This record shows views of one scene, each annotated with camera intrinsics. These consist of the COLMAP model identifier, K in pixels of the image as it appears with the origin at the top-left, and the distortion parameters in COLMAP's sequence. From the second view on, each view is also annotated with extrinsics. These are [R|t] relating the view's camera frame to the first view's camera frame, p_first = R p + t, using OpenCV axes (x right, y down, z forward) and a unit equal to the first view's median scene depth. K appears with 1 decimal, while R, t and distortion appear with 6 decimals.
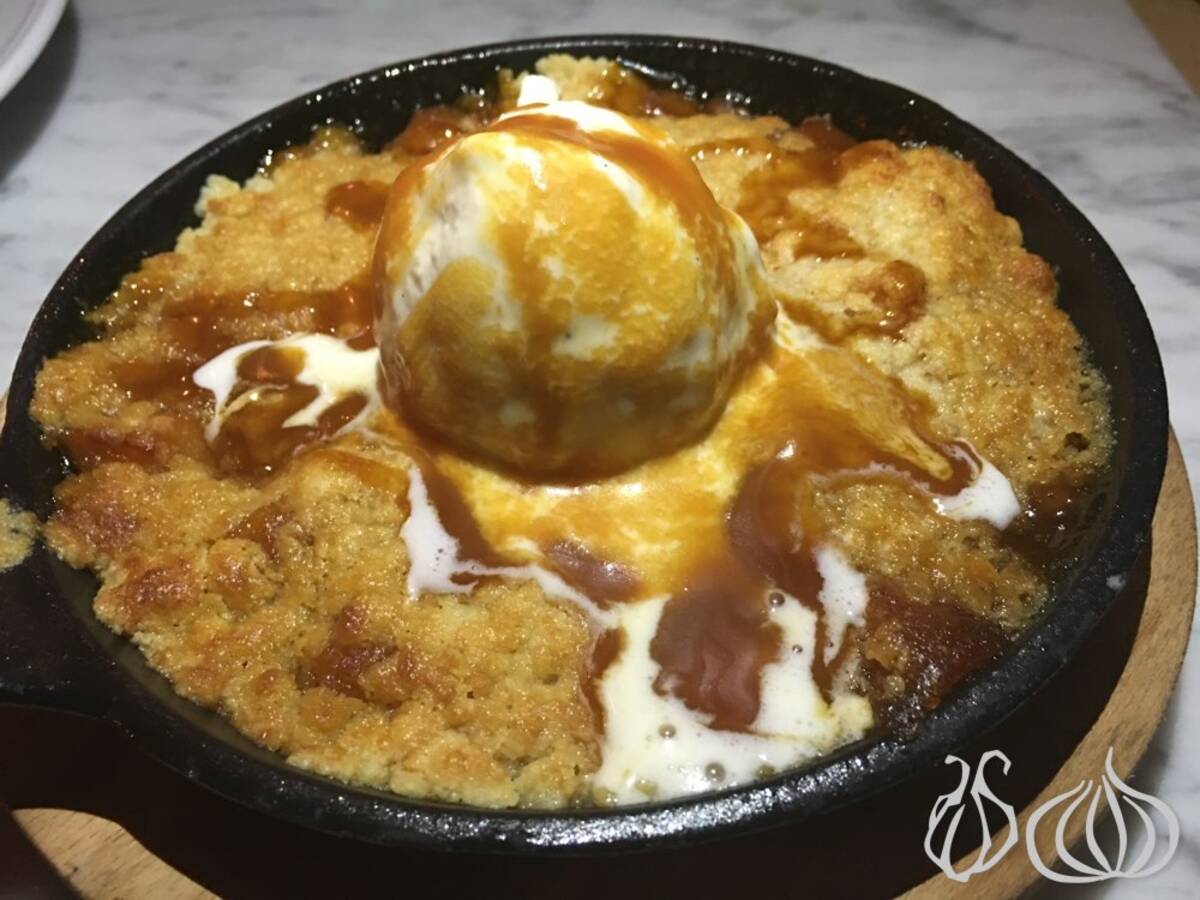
lens RADIAL K [[1012.8, 0, 641.6], [0, 1012.8, 556.1], [0, 0, 1]] dist [0.036383, -0.096178]
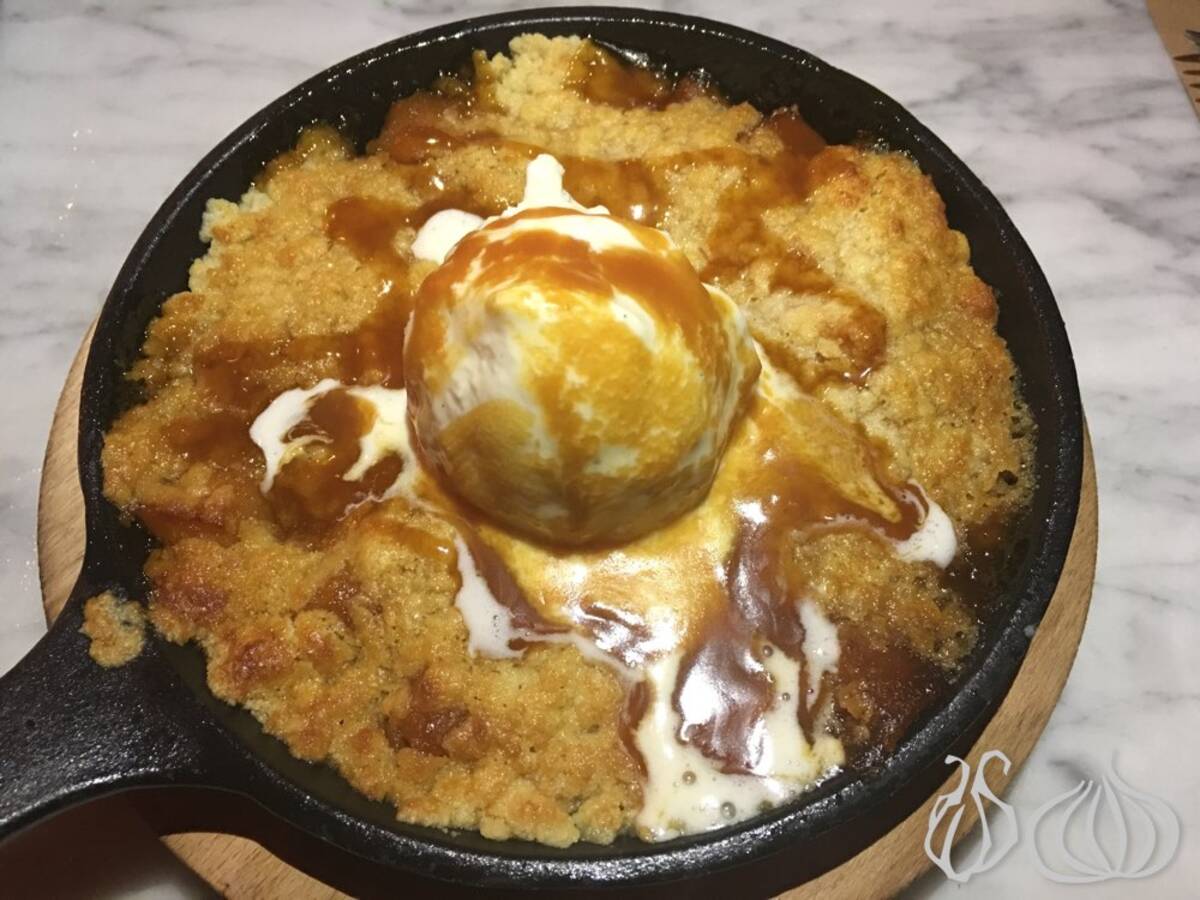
lens RADIAL K [[1012.8, 0, 622.3], [0, 1012.8, 480.8], [0, 0, 1]] dist [0.036383, -0.096178]
pose [[0.996867, -0.045059, 0.065008, -0.109645], [0.027224, 0.967118, 0.252868, -0.448593], [-0.074265, -0.250306, 0.965314, -0.134497]]
